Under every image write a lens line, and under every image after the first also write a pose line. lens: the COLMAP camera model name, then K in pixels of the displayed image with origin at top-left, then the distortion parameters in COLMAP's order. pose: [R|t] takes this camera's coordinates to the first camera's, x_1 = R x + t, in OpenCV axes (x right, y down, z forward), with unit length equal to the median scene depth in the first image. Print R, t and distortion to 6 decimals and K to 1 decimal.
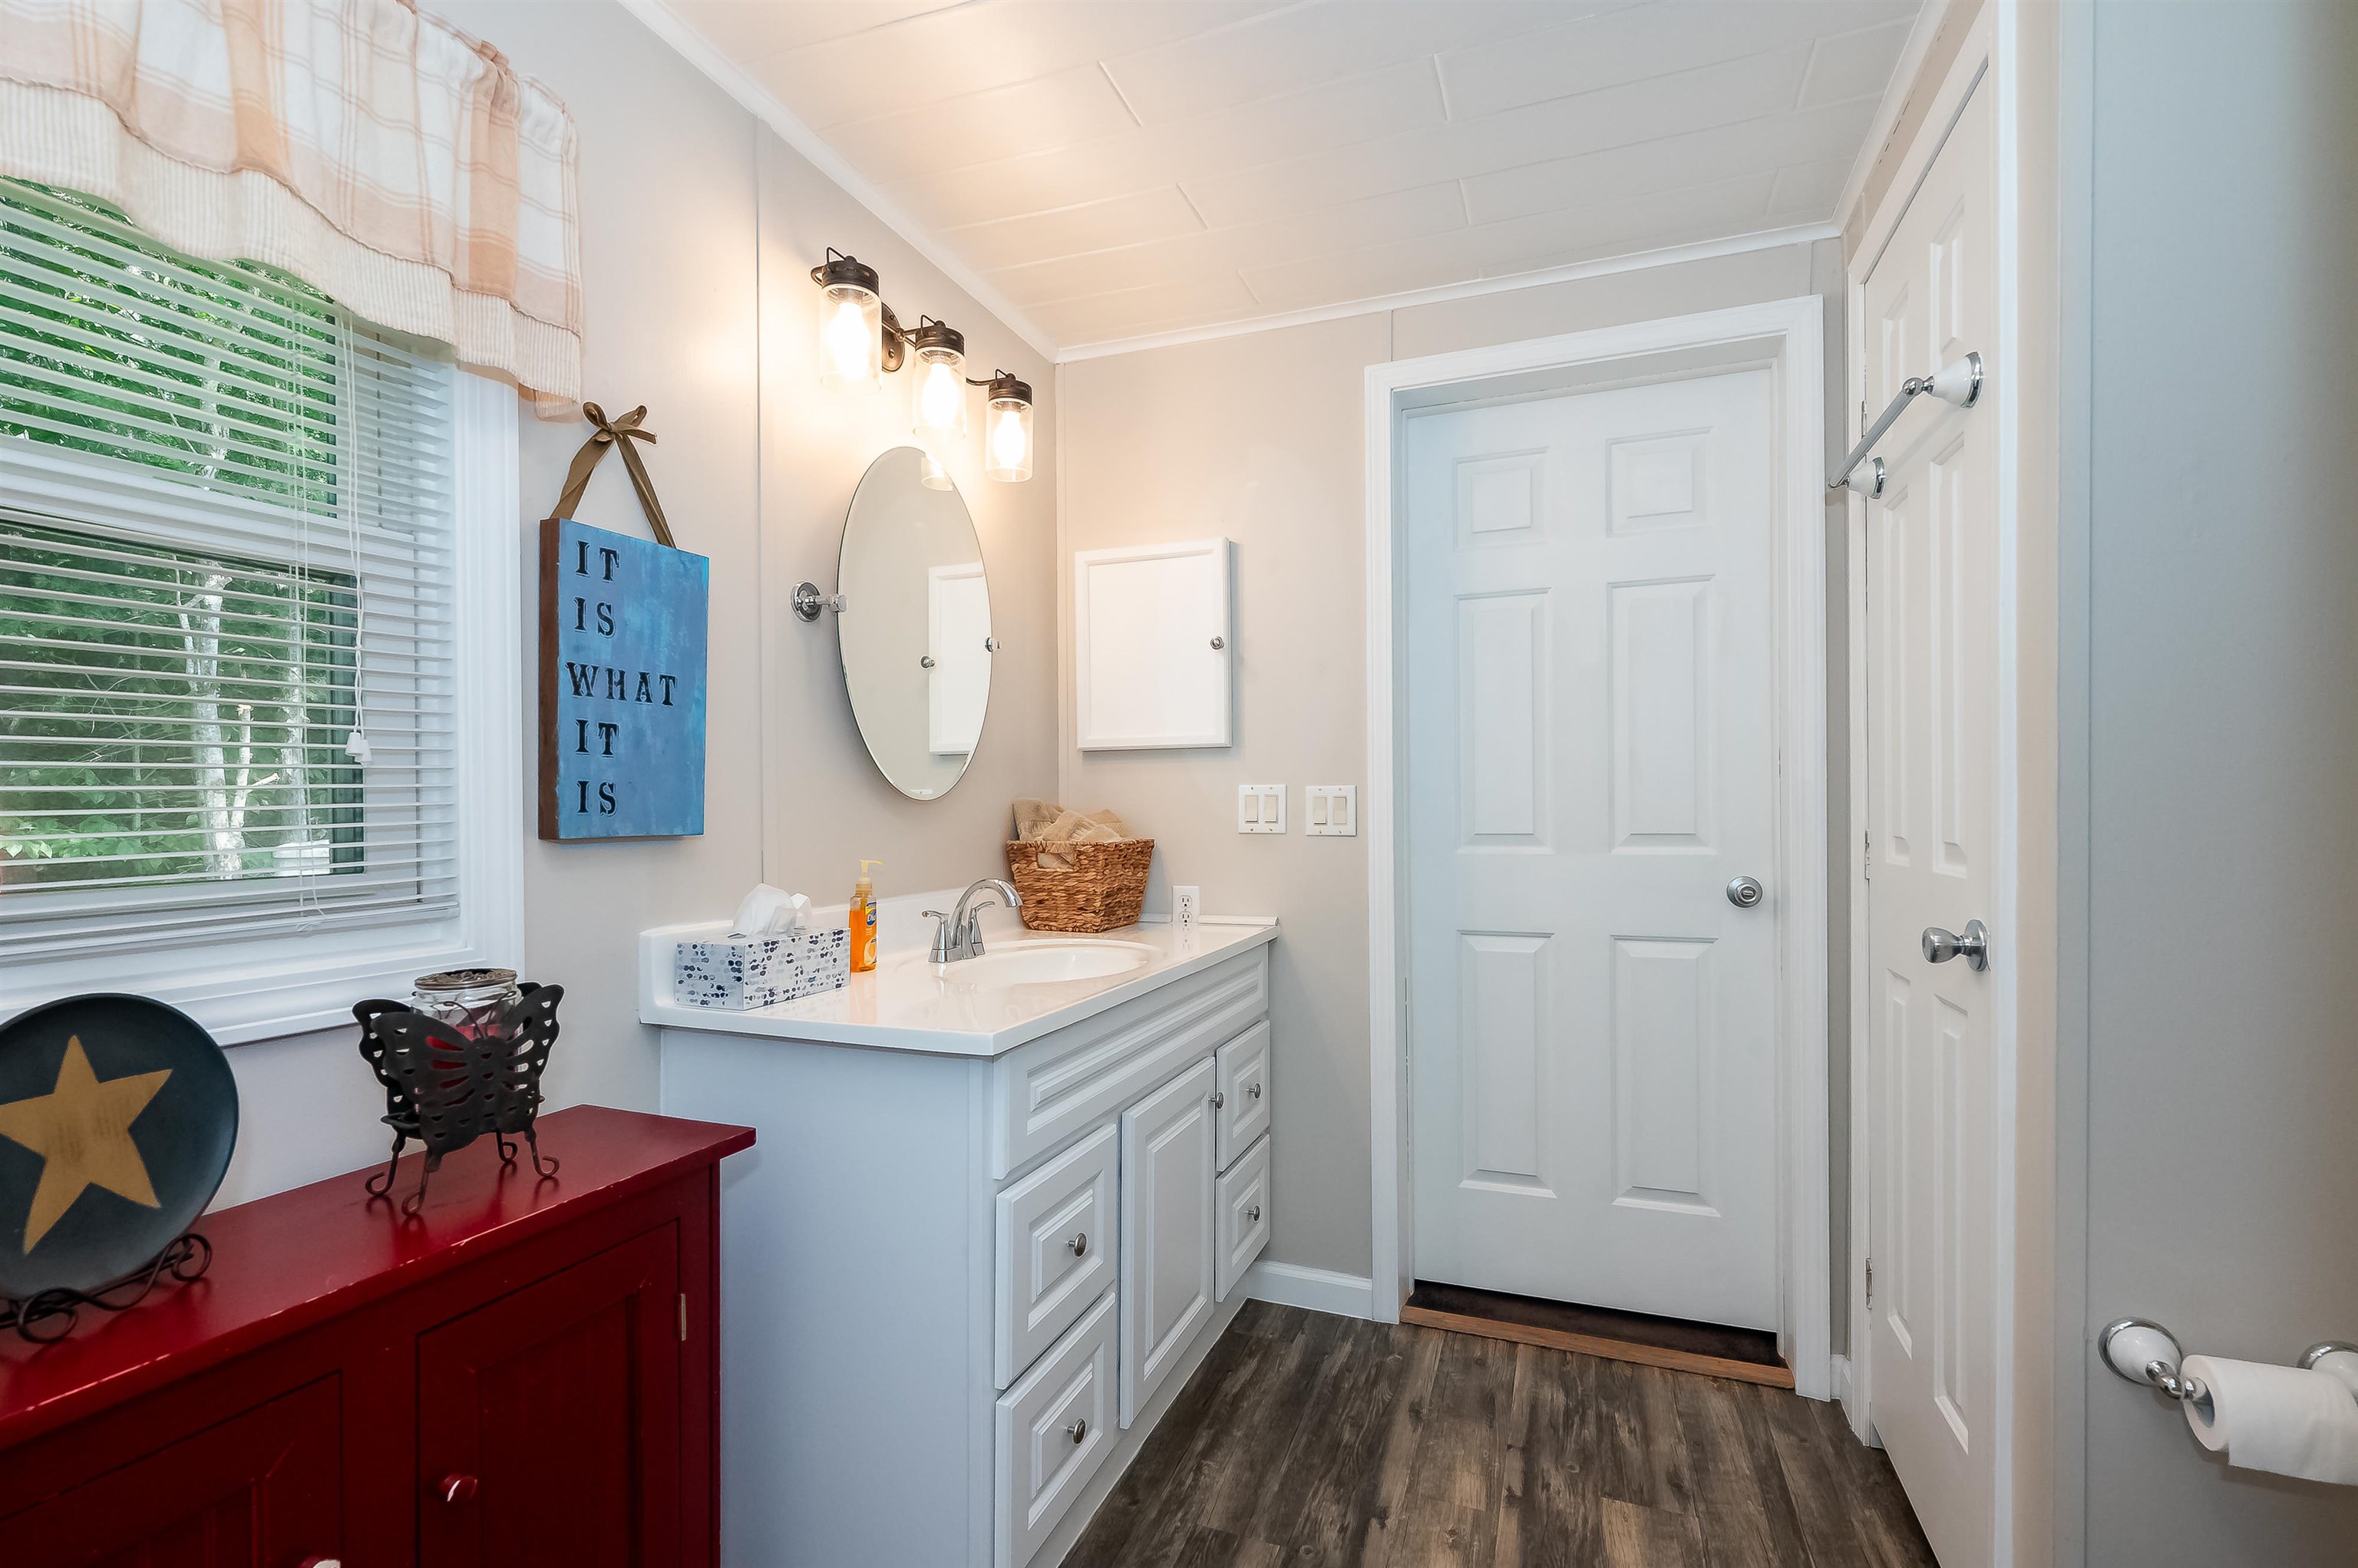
lens RADIAL K [[1041.0, 0, 1193.9], [0, 1041.0, 811.1], [0, 0, 1]] dist [0.001866, 0.000220]
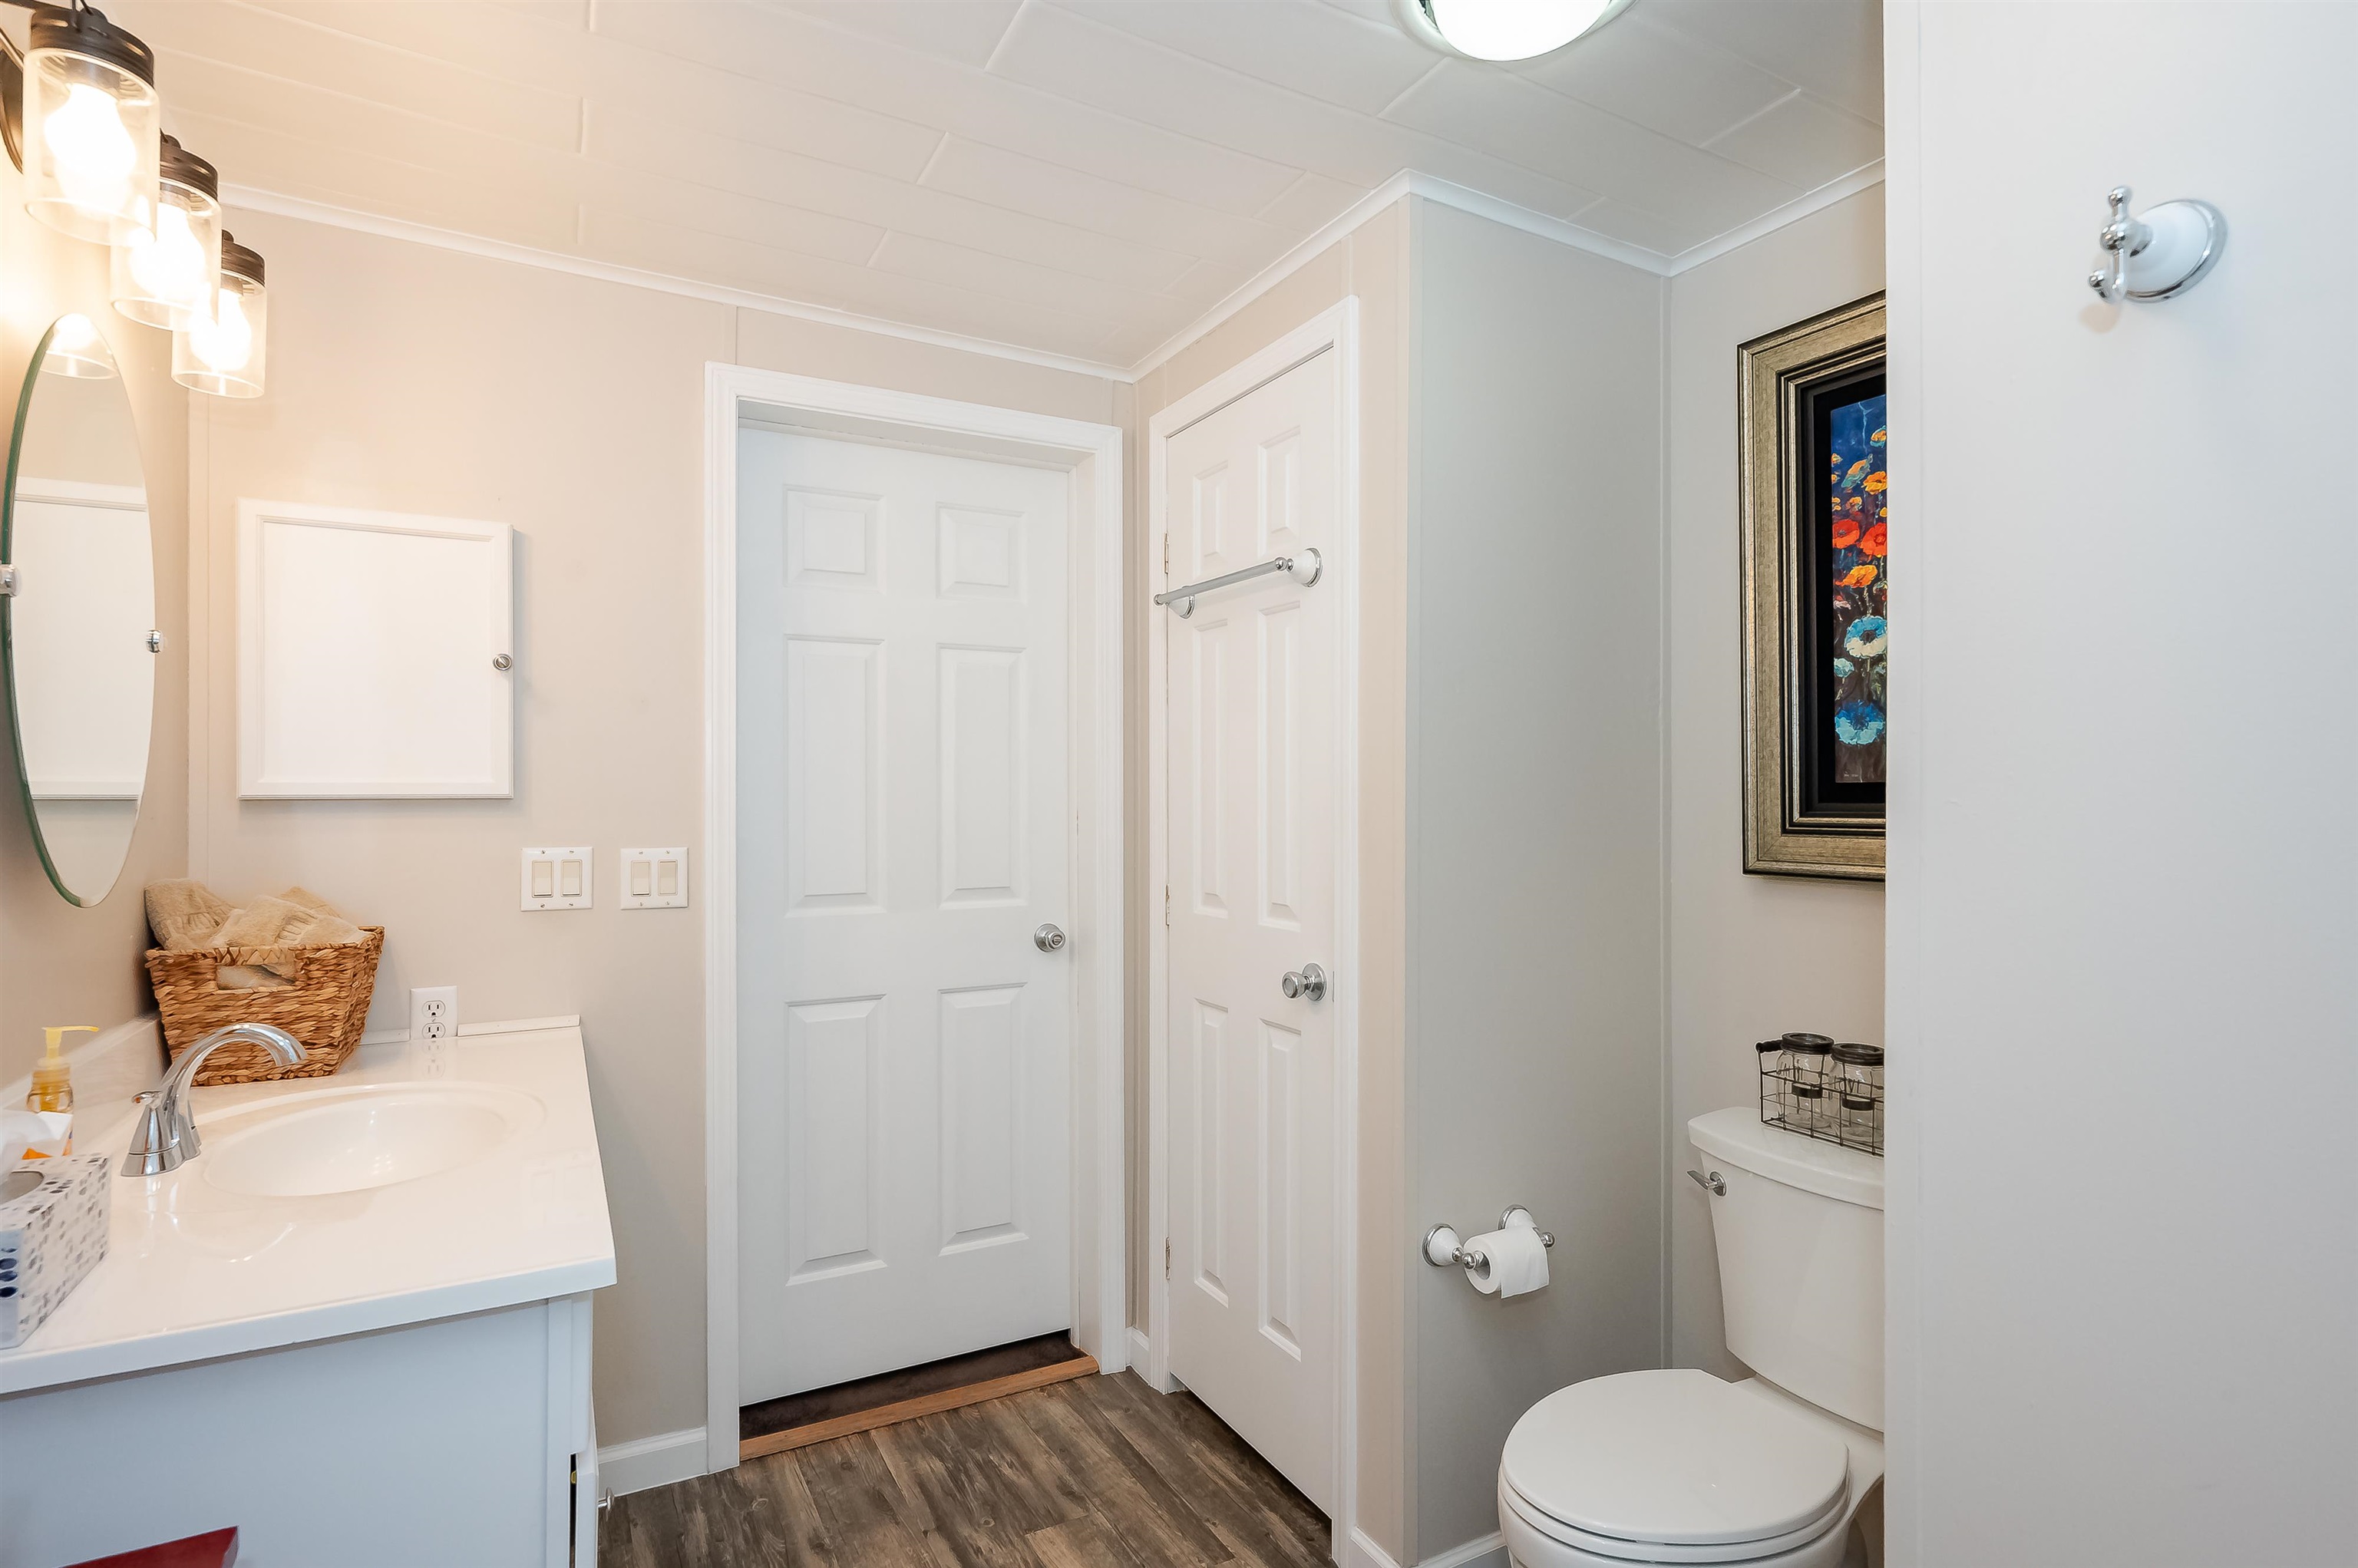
lens RADIAL K [[1171.2, 0, 1170.3], [0, 1171.2, 789.7], [0, 0, 1]] dist [0.000243, 0.000268]
pose [[0.658583, 0.010410, 0.752436, -0.325683], [0.000123, 0.999903, -0.013941, -0.062472], [-0.752508, 0.009274, 0.658517, 0.081178]]
